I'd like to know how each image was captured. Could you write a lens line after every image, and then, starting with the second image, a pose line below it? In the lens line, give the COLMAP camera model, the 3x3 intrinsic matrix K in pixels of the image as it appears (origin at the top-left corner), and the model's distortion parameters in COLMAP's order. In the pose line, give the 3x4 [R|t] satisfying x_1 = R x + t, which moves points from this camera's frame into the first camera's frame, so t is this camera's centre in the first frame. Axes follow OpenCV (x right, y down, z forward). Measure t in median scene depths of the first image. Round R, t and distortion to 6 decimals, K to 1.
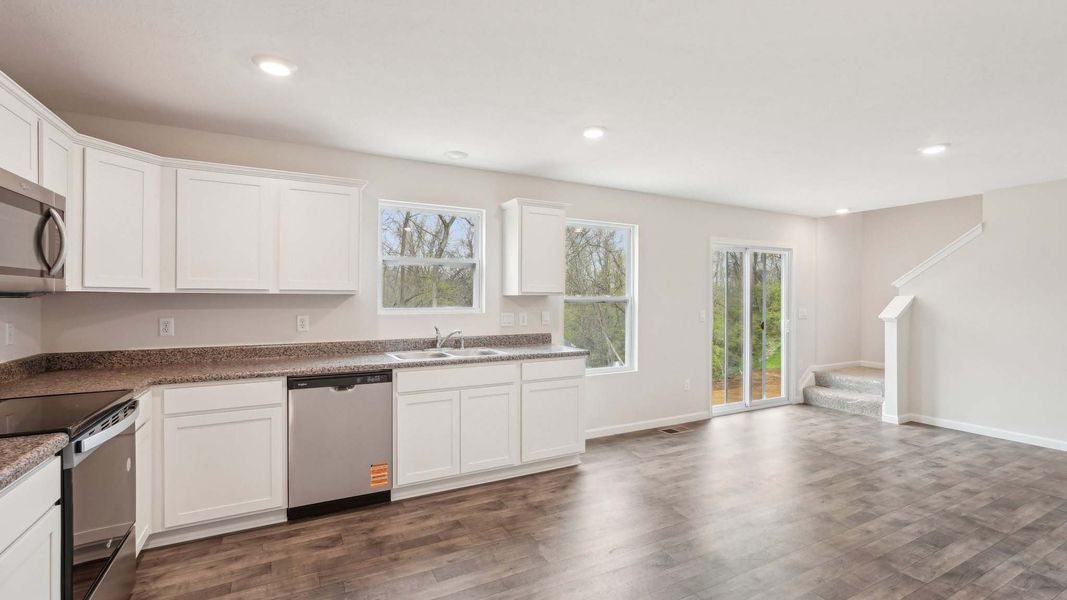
lens RADIAL K [[474.6, 0, 529.9], [0, 474.6, 297.4], [0, 0, 1]] dist [-0.007704, 0.002859]
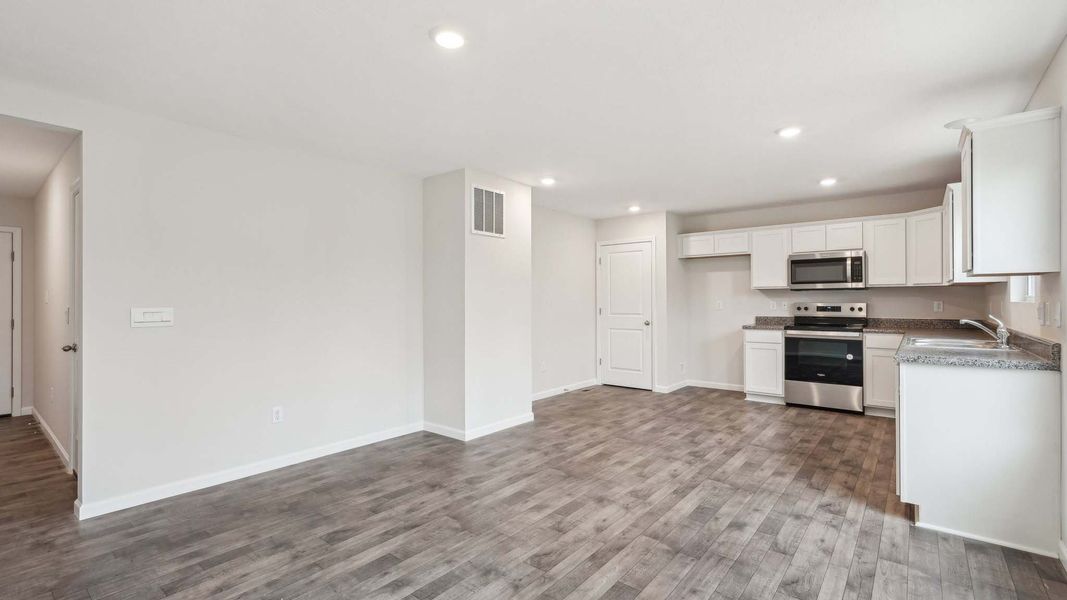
lens RADIAL K [[474.6, 0, 535.6], [0, 474.6, 297.4], [0, 0, 1]] dist [-0.007704, 0.002859]
pose [[-0.923901, -0.002209, -0.382624, 1.075299], [0.000664, 0.999973, -0.007377, 0.039741], [0.382630, -0.007070, -0.923875, 1.765326]]
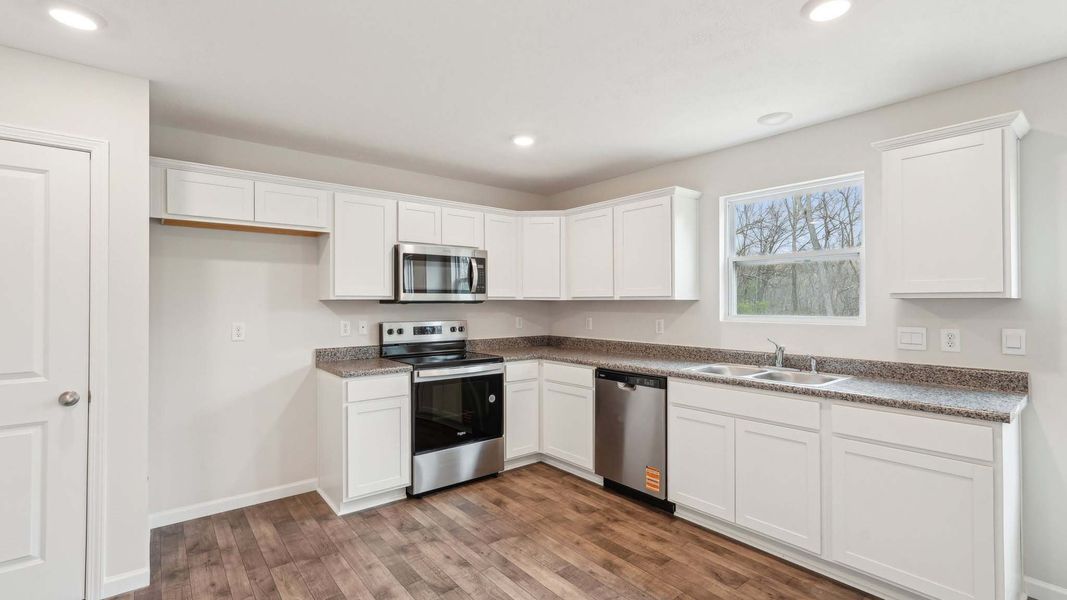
lens RADIAL K [[474.6, 0, 537.9], [0, 474.6, 295.7], [0, 0, 1]] dist [-0.007704, 0.002859]
pose [[0.192285, -0.017754, -0.981179, 0.611776], [0.001085, 0.999840, -0.017879, 0.002737], [0.981339, 0.002373, 0.192273, 0.549416]]
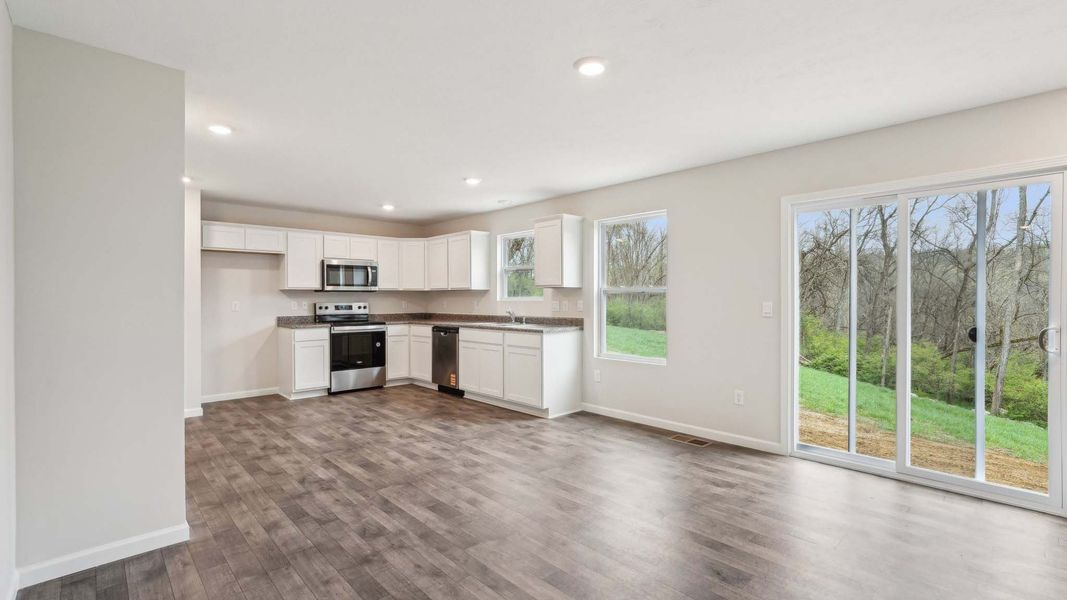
lens RADIAL K [[474.6, 0, 534.4], [0, 474.6, 298.9], [0, 0, 1]] dist [-0.007704, 0.002859]
pose [[0.257366, -0.004102, -0.966305, 1.657871], [0.002666, 0.999990, -0.003535, 0.041353], [0.966310, -0.001667, 0.257375, 0.792531]]
